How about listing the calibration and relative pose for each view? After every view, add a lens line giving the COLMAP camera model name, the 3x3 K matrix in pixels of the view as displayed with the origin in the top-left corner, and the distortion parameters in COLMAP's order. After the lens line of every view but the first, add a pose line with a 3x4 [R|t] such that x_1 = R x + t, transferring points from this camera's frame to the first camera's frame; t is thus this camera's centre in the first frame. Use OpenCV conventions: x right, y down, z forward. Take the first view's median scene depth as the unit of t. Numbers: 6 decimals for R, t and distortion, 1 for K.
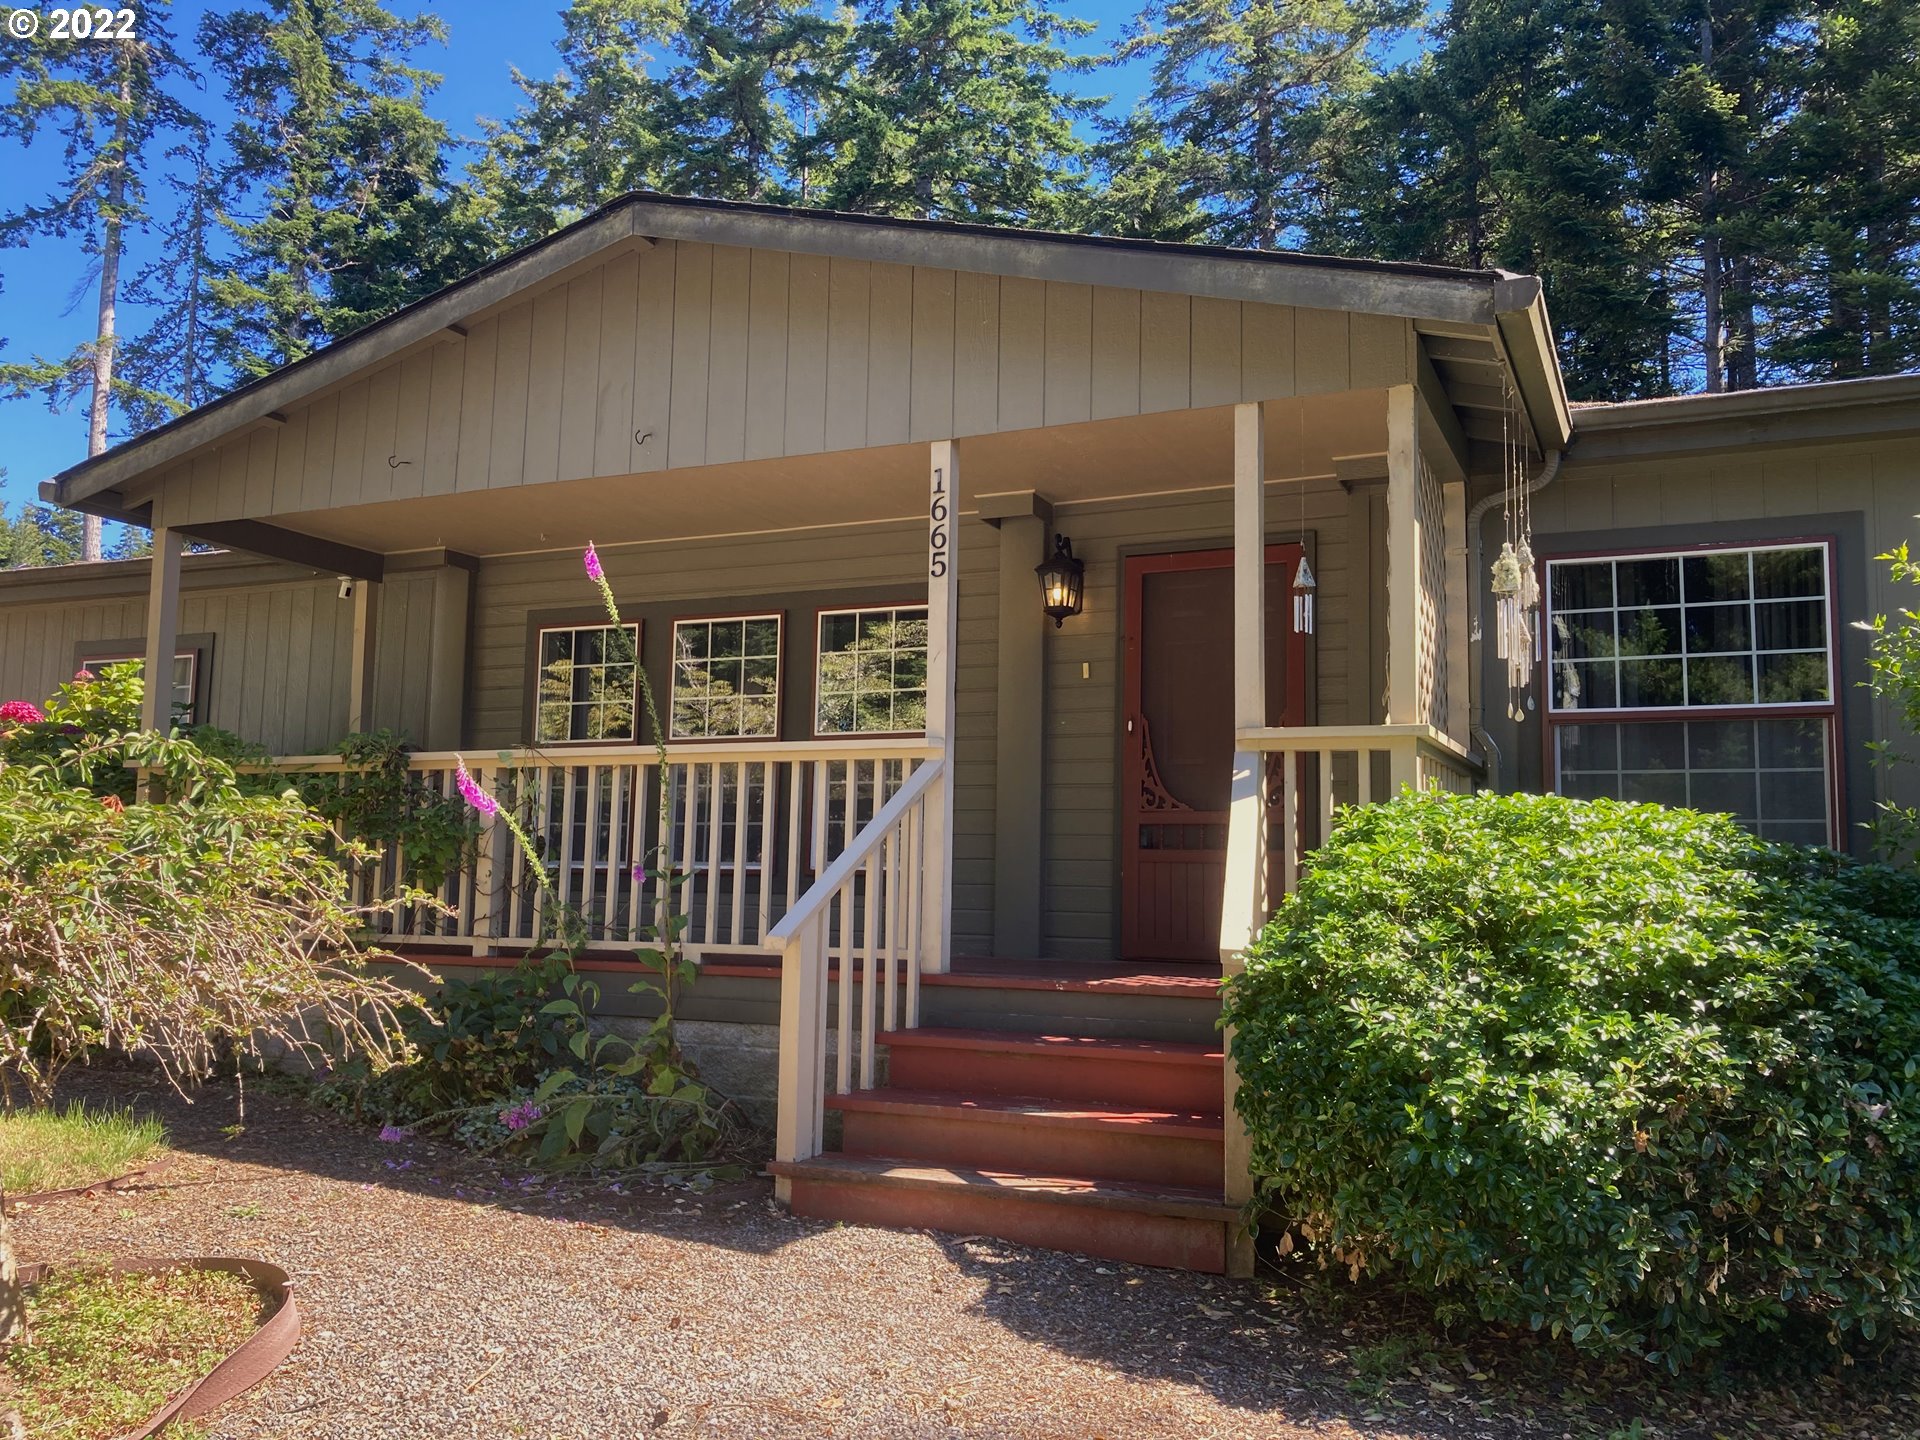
lens RADIAL K [[1522.5, 0, 960.0], [0, 1522.5, 720.0], [0, 0, 1]] dist [-0.001060, -0.013859]
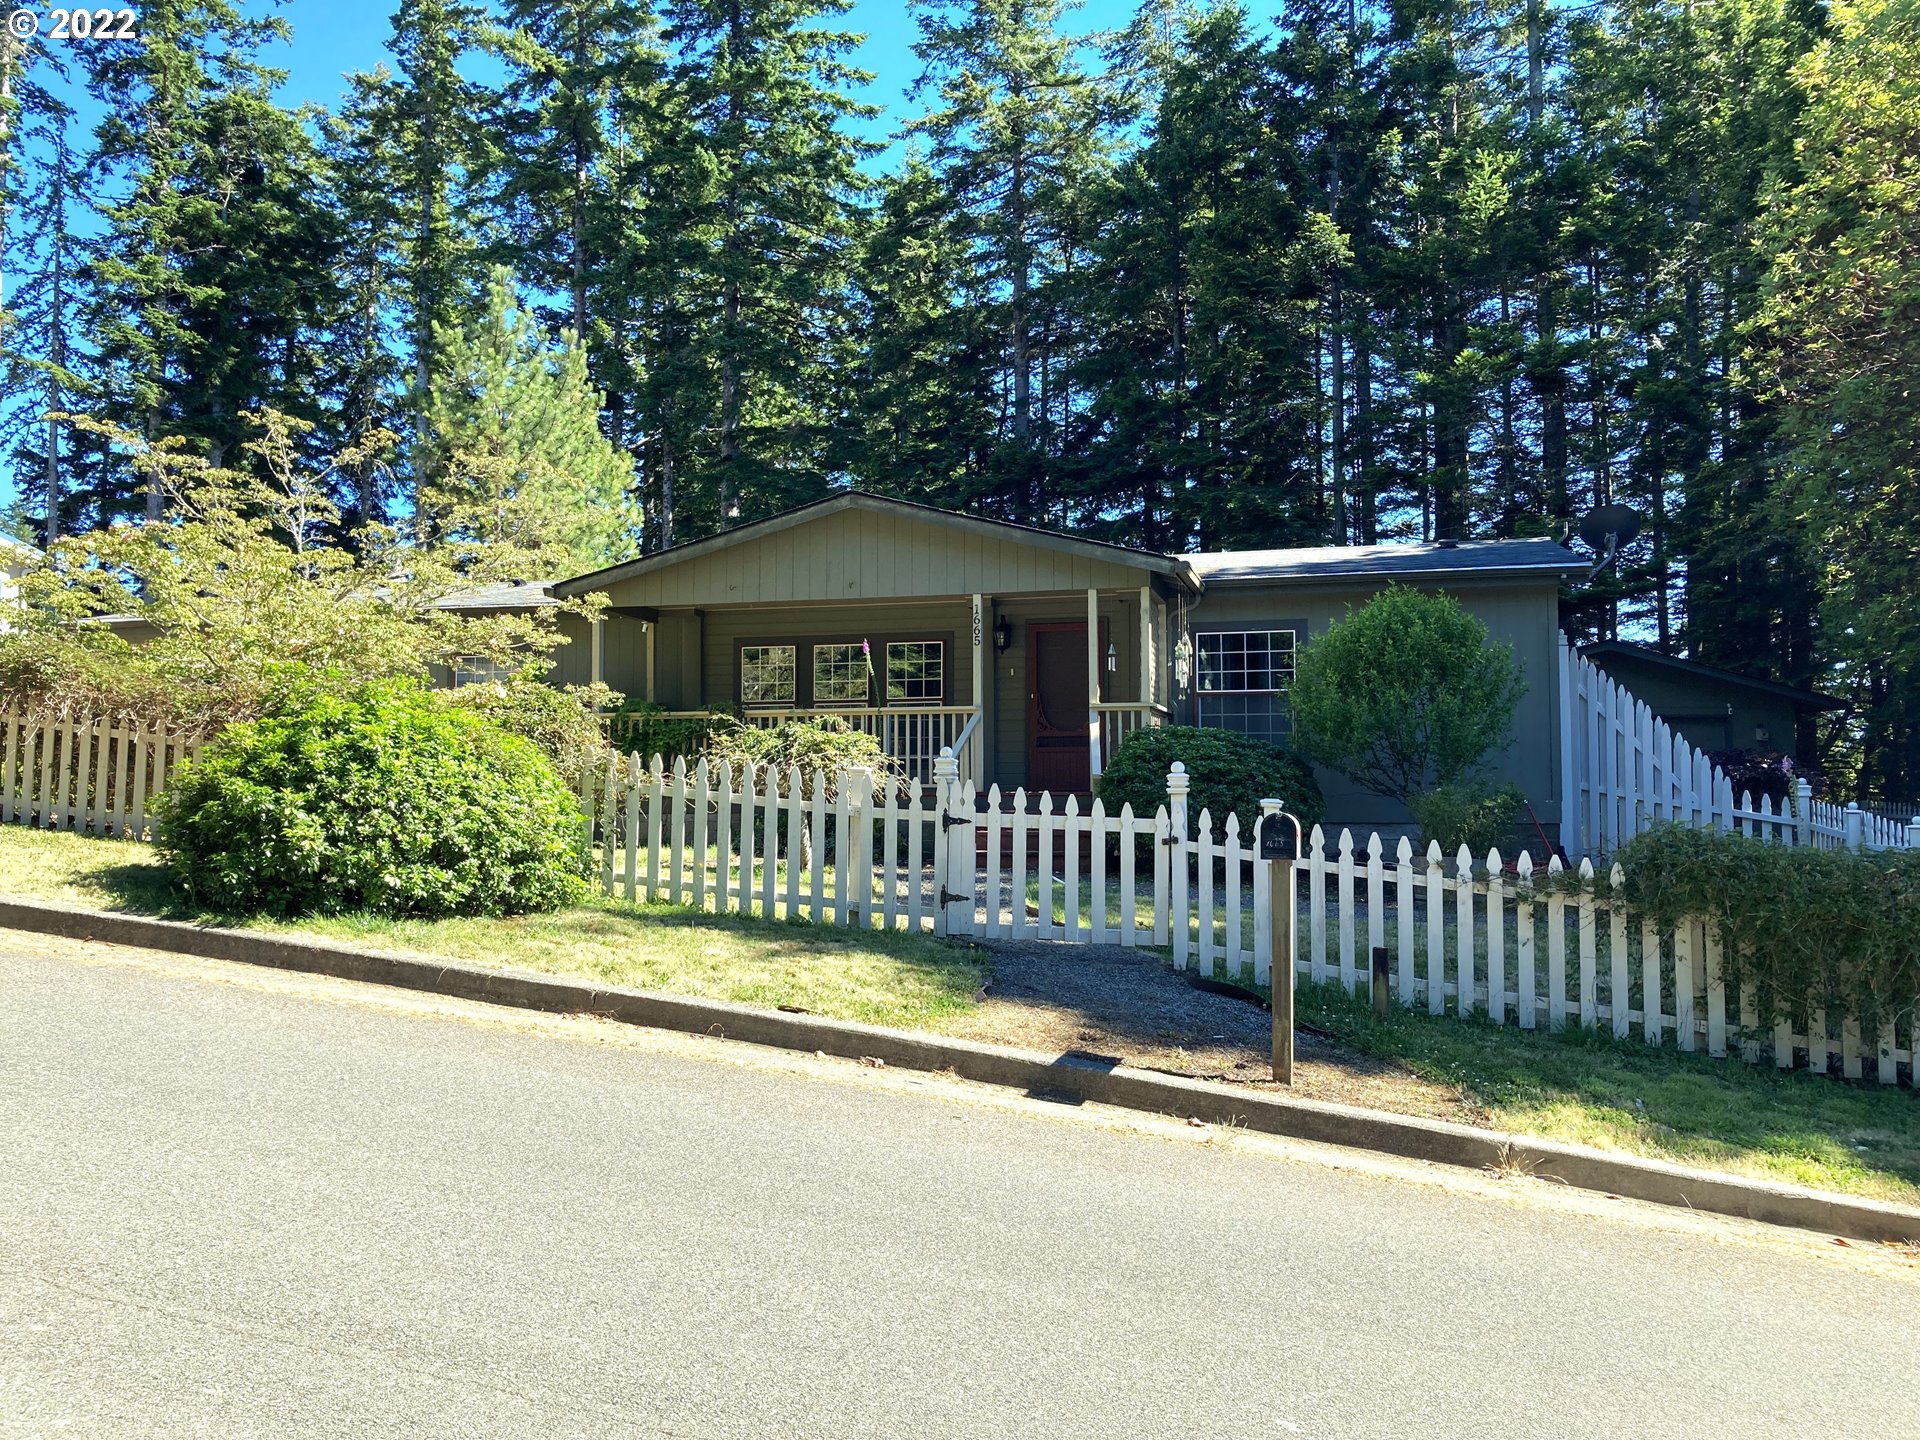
lens RADIAL K [[1522.5, 0, 960.0], [0, 1522.5, 720.0], [0, 0, 1]] dist [-0.001060, -0.013859]
pose [[0.982781, -0.012186, 0.184374, -0.073254], [0.001556, 0.998334, 0.057687, -0.016058], [-0.184770, -0.056406, 0.981162, -0.220873]]
